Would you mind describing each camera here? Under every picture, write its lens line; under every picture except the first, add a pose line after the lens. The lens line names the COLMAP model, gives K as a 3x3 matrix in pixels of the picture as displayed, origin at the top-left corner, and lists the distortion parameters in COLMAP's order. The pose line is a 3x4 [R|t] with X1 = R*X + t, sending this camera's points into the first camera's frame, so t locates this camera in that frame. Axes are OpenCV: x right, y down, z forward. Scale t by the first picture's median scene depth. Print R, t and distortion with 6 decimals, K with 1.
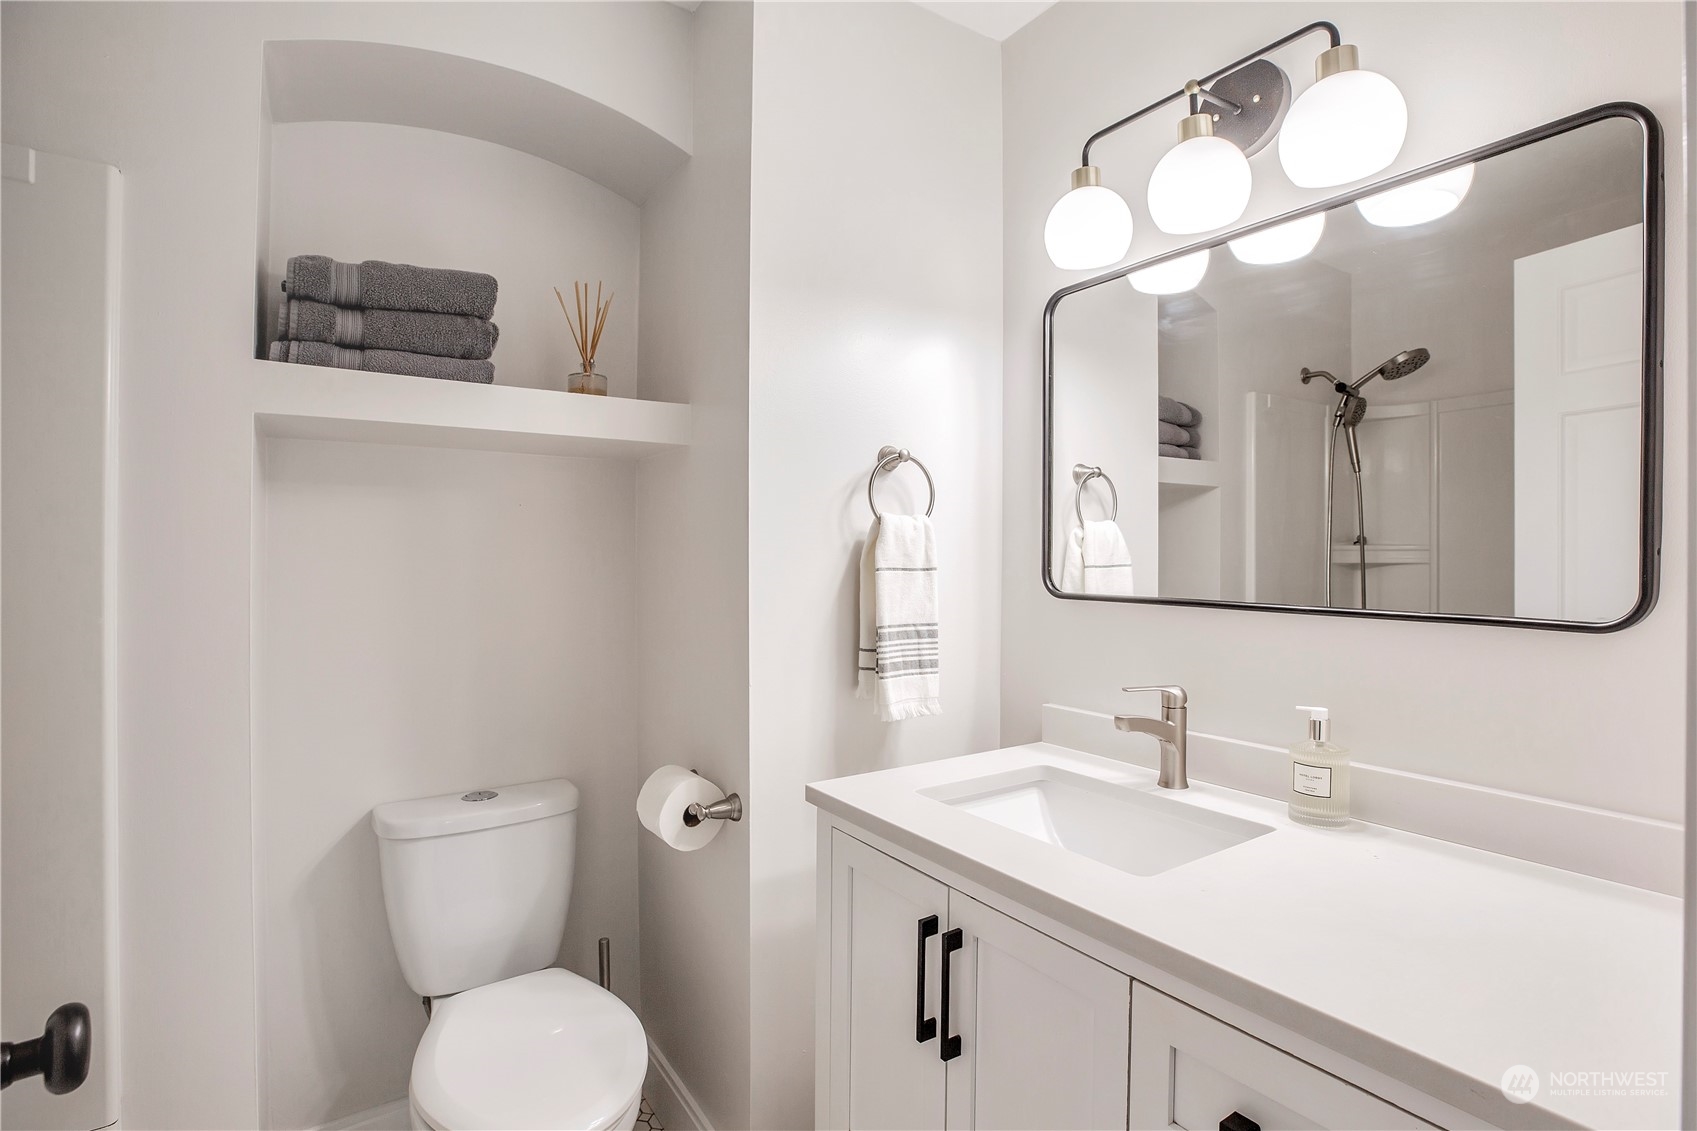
lens RADIAL K [[802.8, 0, 853.0], [0, 802.8, 551.0], [0, 0, 1]] dist [-0.040359, 0.010800]
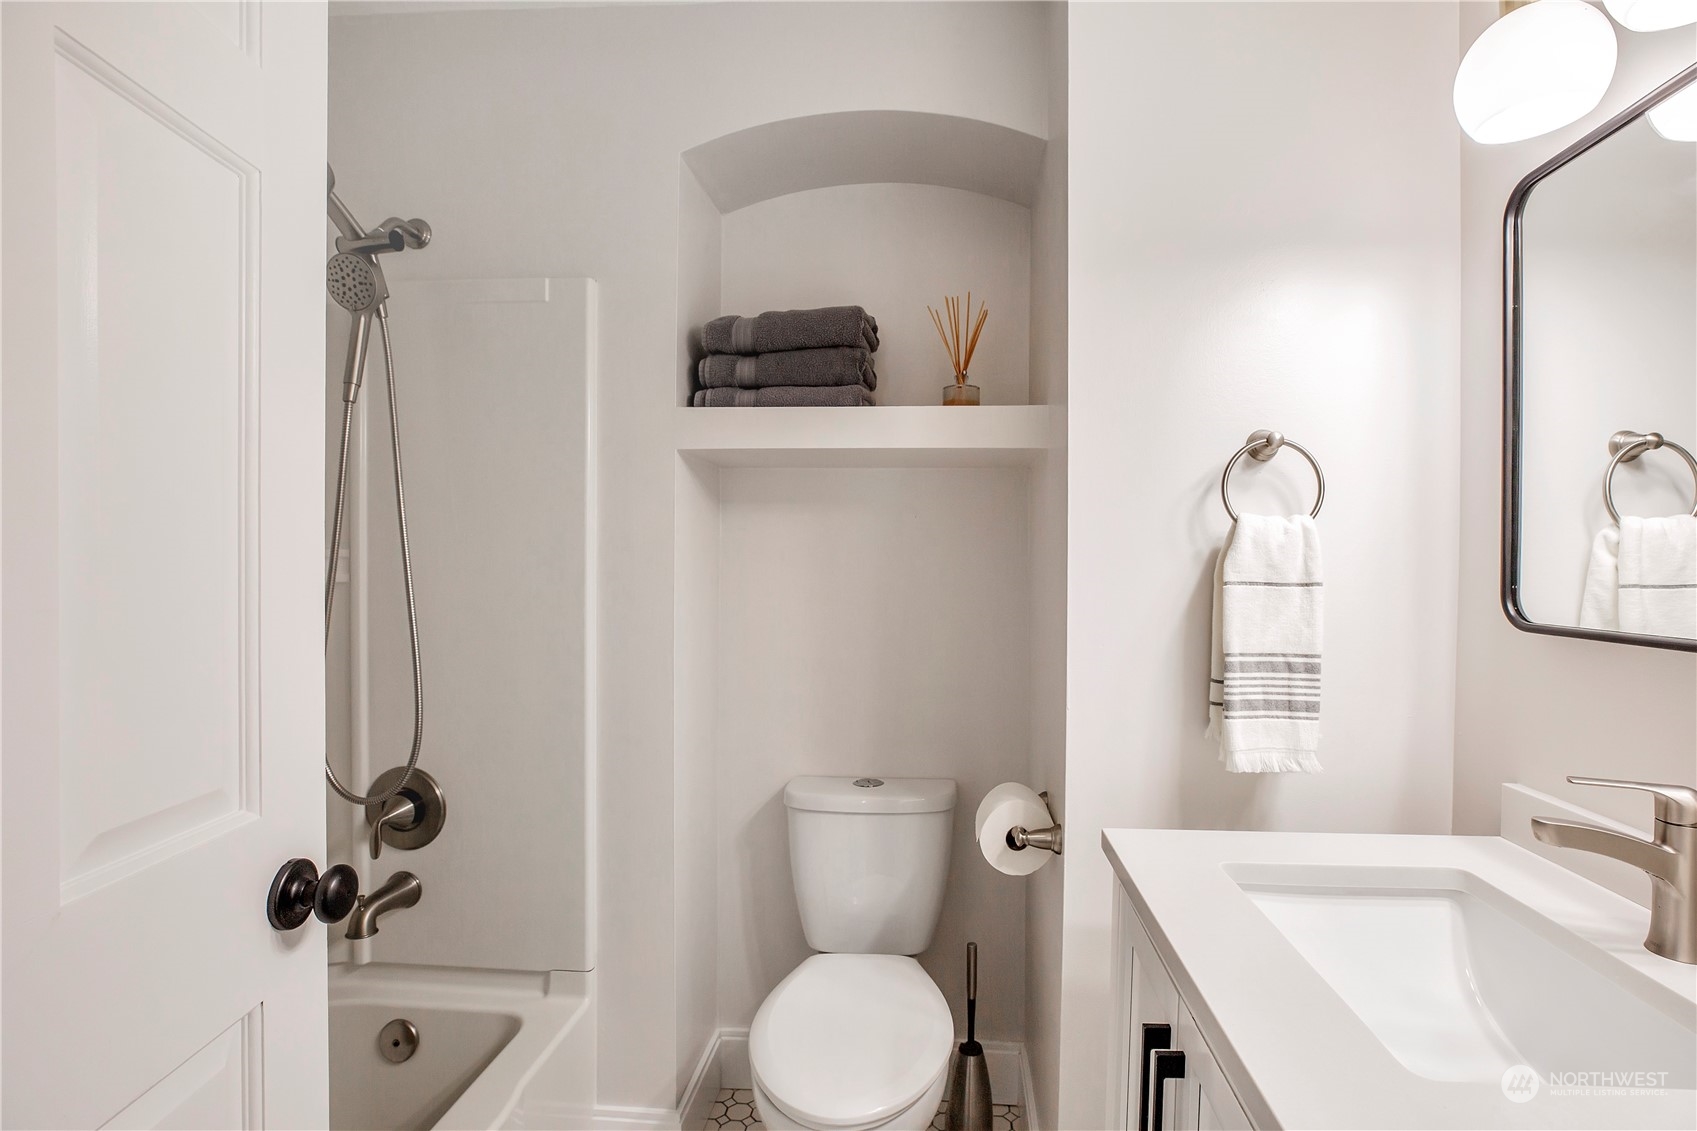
lens RADIAL K [[799.1, 0, 848.5], [0, 799.1, 565.5], [0, 0, 1]] dist [-0.035556, 0.012315]
pose [[0.797722, 0.007327, -0.602981, 0.203212], [-0.003382, 0.999965, 0.007677, -0.000074], [0.603016, -0.004084, 0.797718, 0.124799]]
